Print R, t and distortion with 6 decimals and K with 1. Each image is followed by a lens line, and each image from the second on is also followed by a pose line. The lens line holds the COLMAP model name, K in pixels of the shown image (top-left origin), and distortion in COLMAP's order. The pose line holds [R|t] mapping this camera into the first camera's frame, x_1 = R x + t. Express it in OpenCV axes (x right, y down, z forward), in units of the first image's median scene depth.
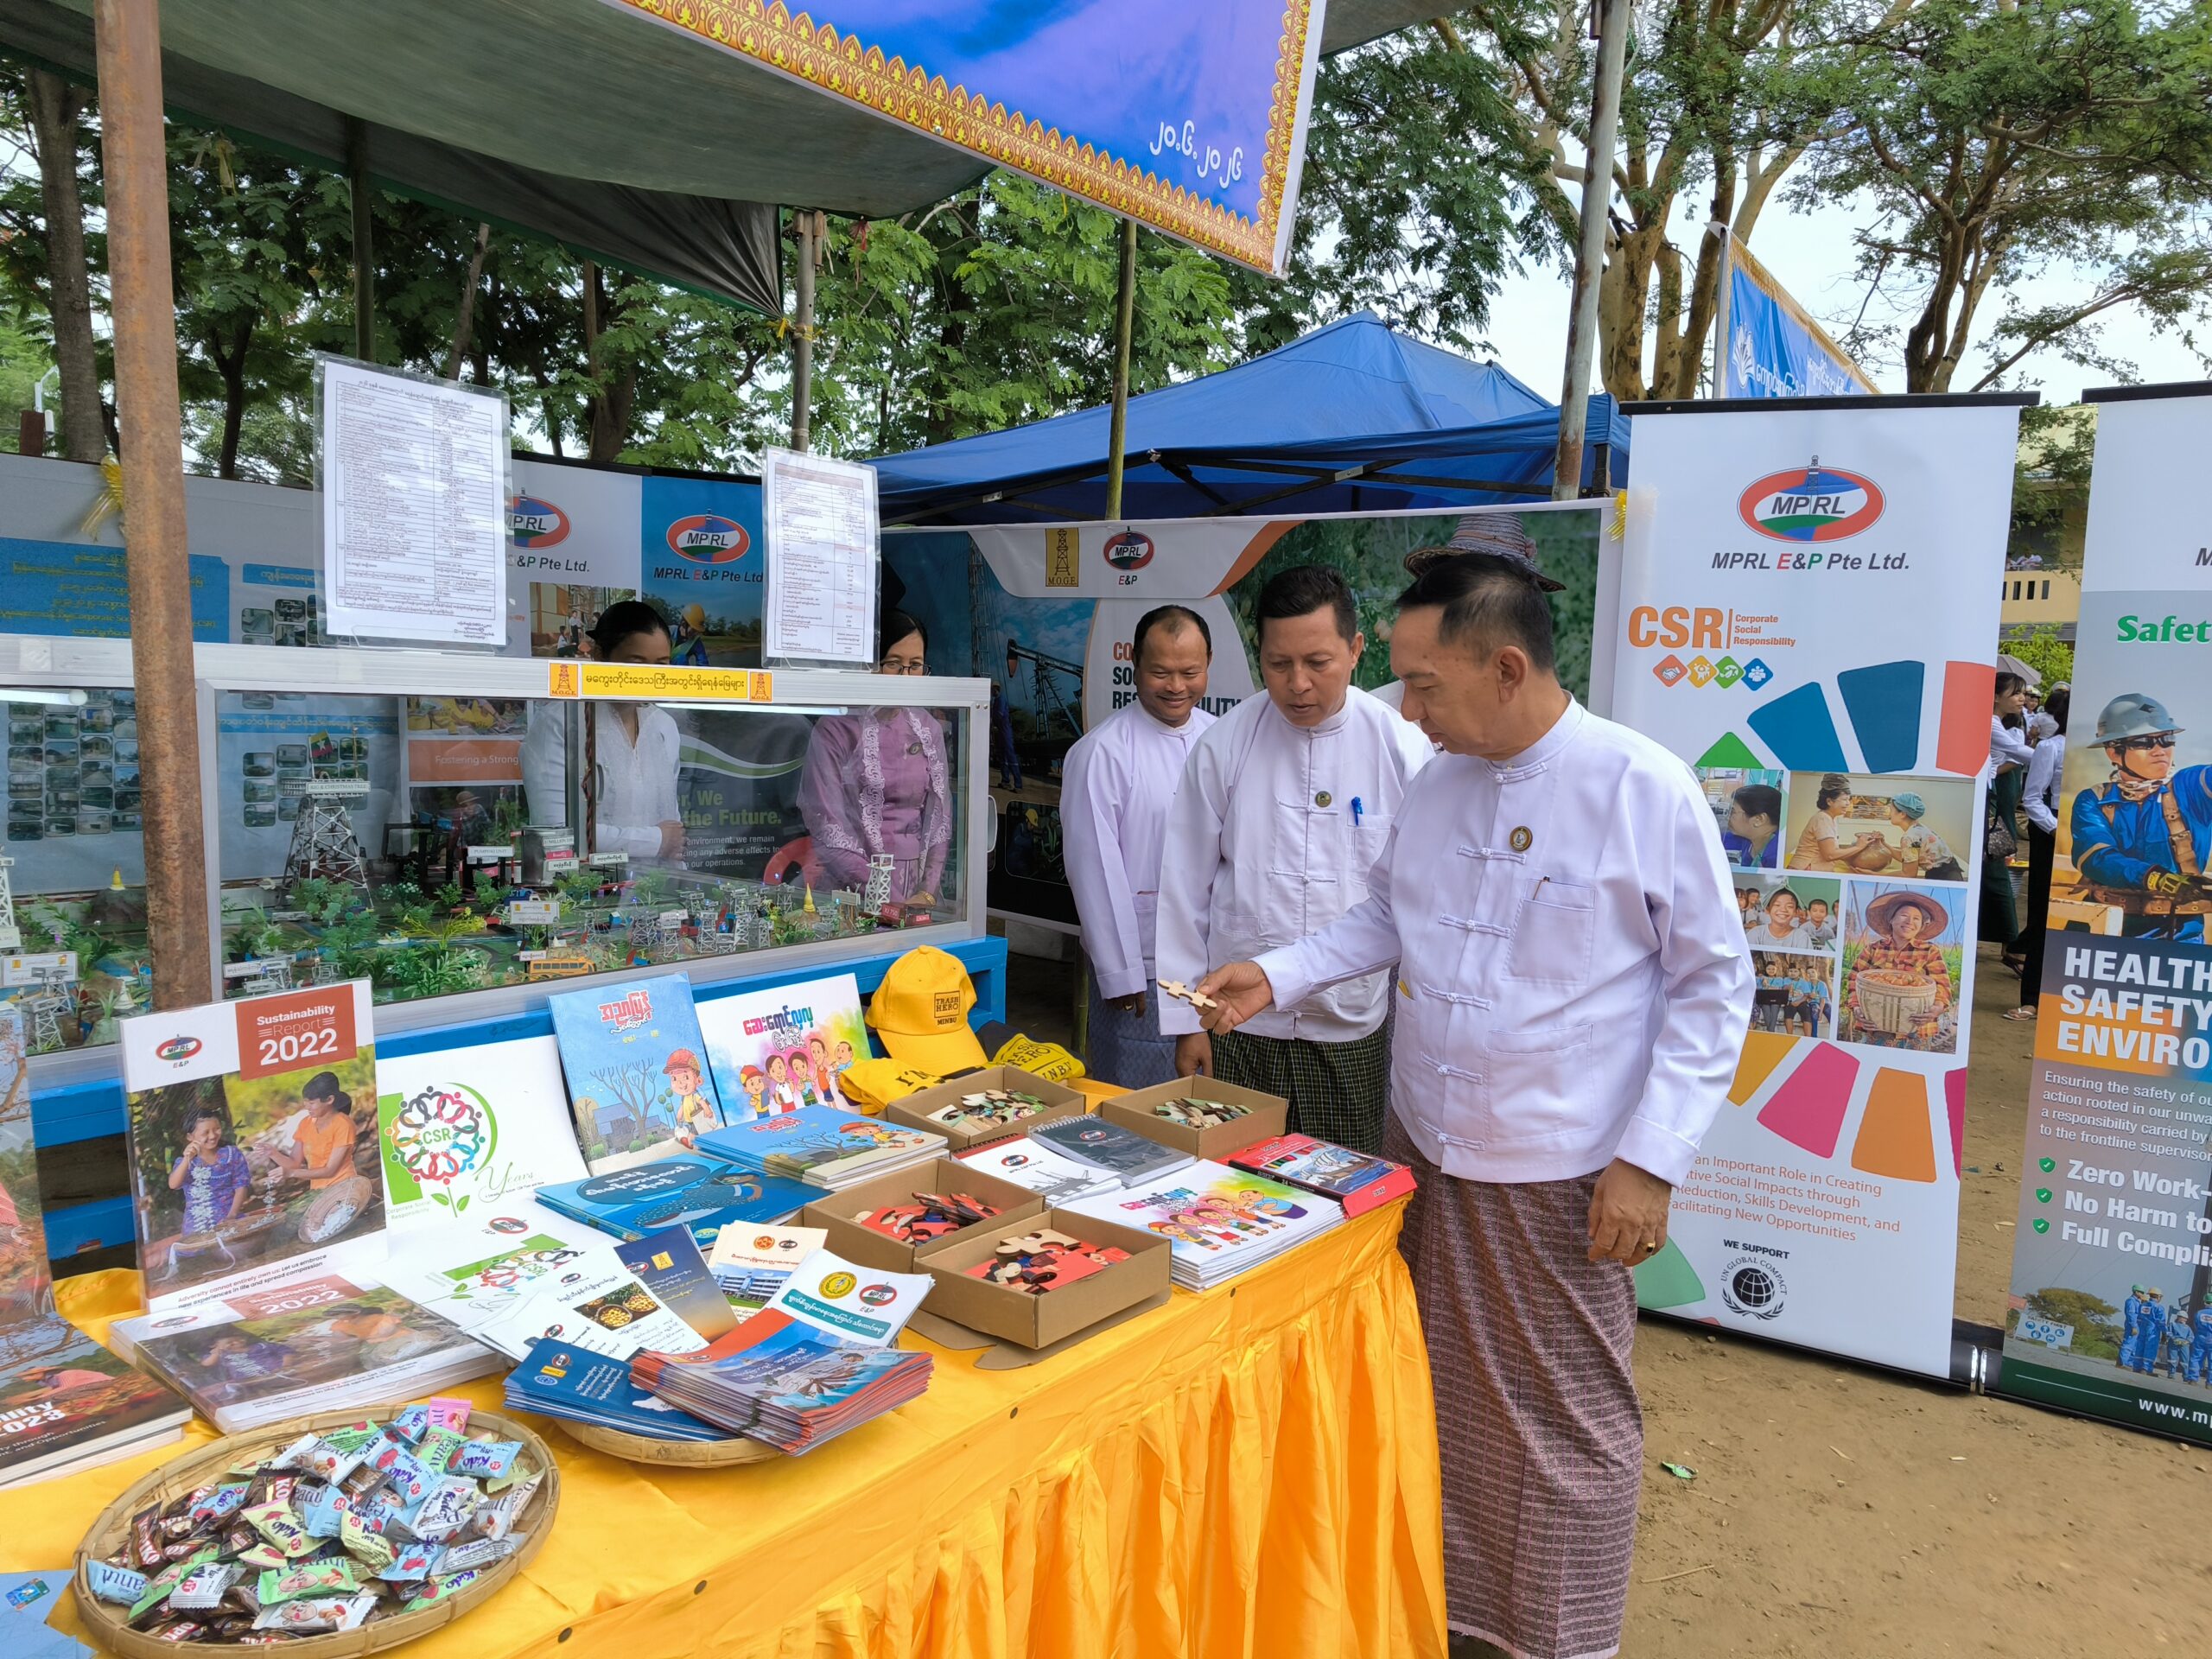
lens RADIAL K [[1471.6, 0, 1084.2], [0, 1471.6, 812.1], [0, 0, 1]] dist [0.059776, -0.057876]
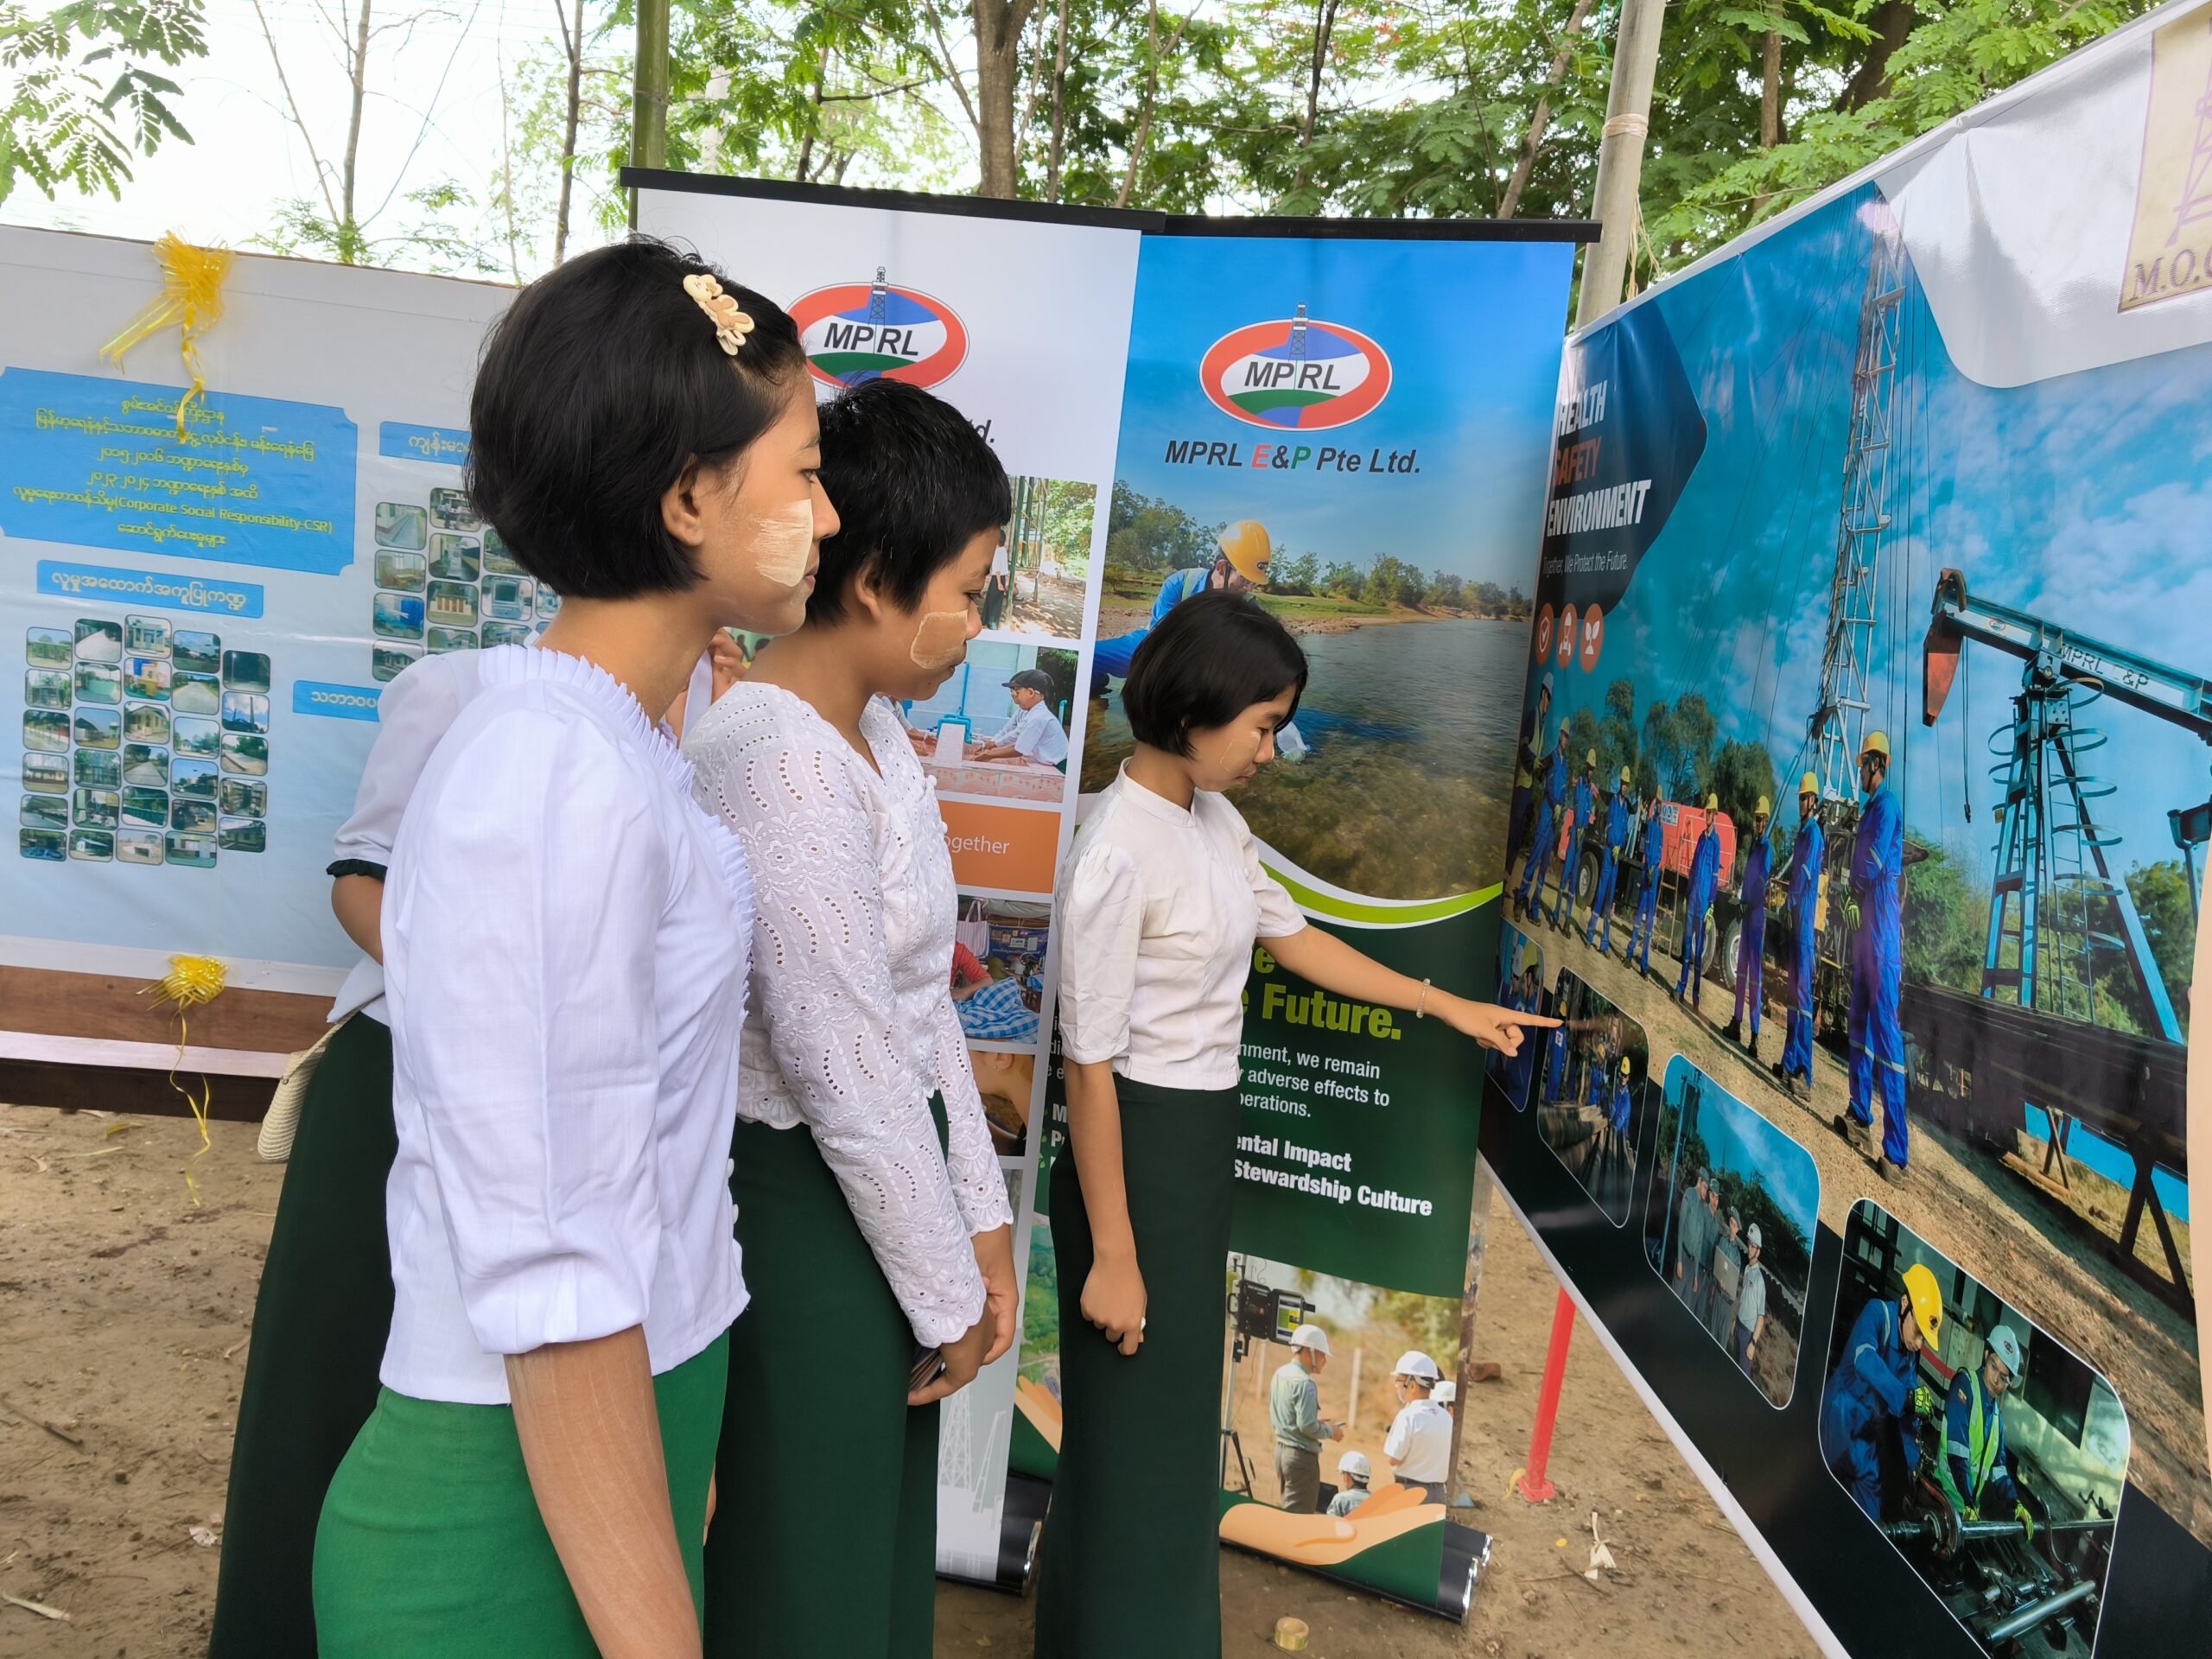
lens RADIAL K [[1468.9, 0, 1117.2], [0, 1468.9, 844.3], [0, 0, 1]] dist [0.117164, -0.105098]
pose [[0.673910, 0.125027, -0.728157, 0.056652], [-0.143122, 0.989000, 0.037356, -0.073886], [0.724818, 0.079041, 0.684391, 0.870320]]
